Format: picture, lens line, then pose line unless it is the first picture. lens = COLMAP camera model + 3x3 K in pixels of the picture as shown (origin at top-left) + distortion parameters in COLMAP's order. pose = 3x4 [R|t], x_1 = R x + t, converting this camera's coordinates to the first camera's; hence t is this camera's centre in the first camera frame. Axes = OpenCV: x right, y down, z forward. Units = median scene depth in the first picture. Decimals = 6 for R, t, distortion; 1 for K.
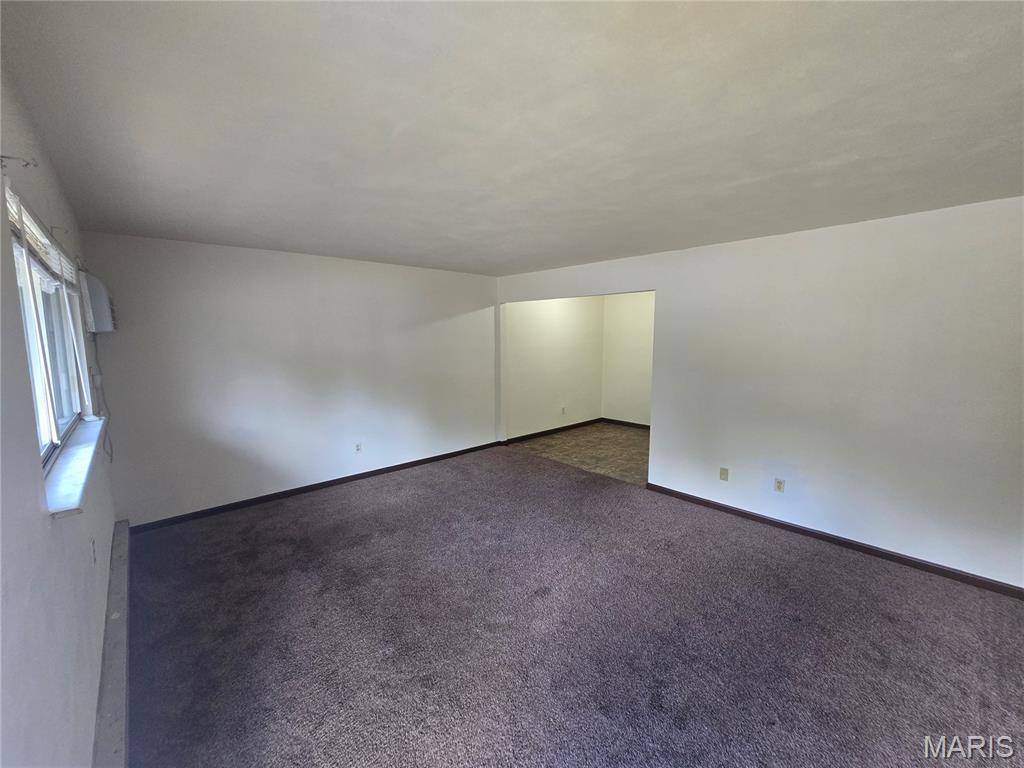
lens RADIAL K [[421.2, 0, 510.9], [0, 421.2, 381.7], [0, 0, 1]] dist [0.002601, 0.000210]
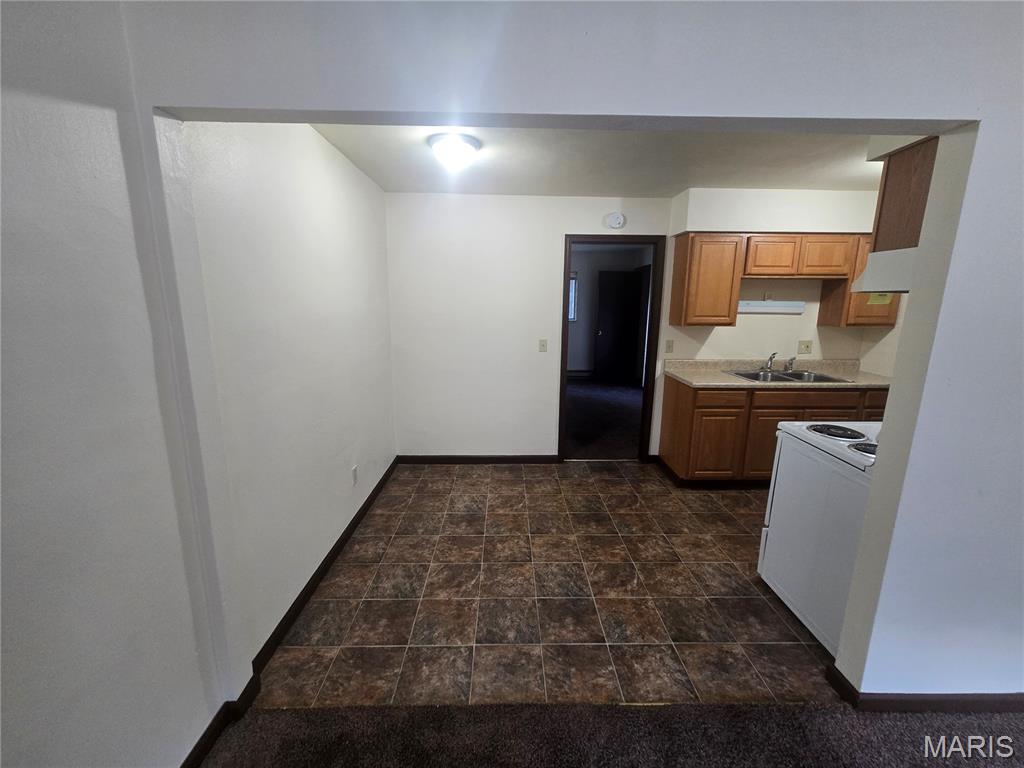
lens RADIAL K [[421.2, 0, 510.9], [0, 421.2, 381.7], [0, 0, 1]] dist [0.002601, 0.000210]
pose [[0.654081, -0.142528, 0.742875, -0.091400], [0.073560, 0.989418, 0.125062, -0.084120], [-0.752839, -0.027155, 0.657644, 0.851244]]
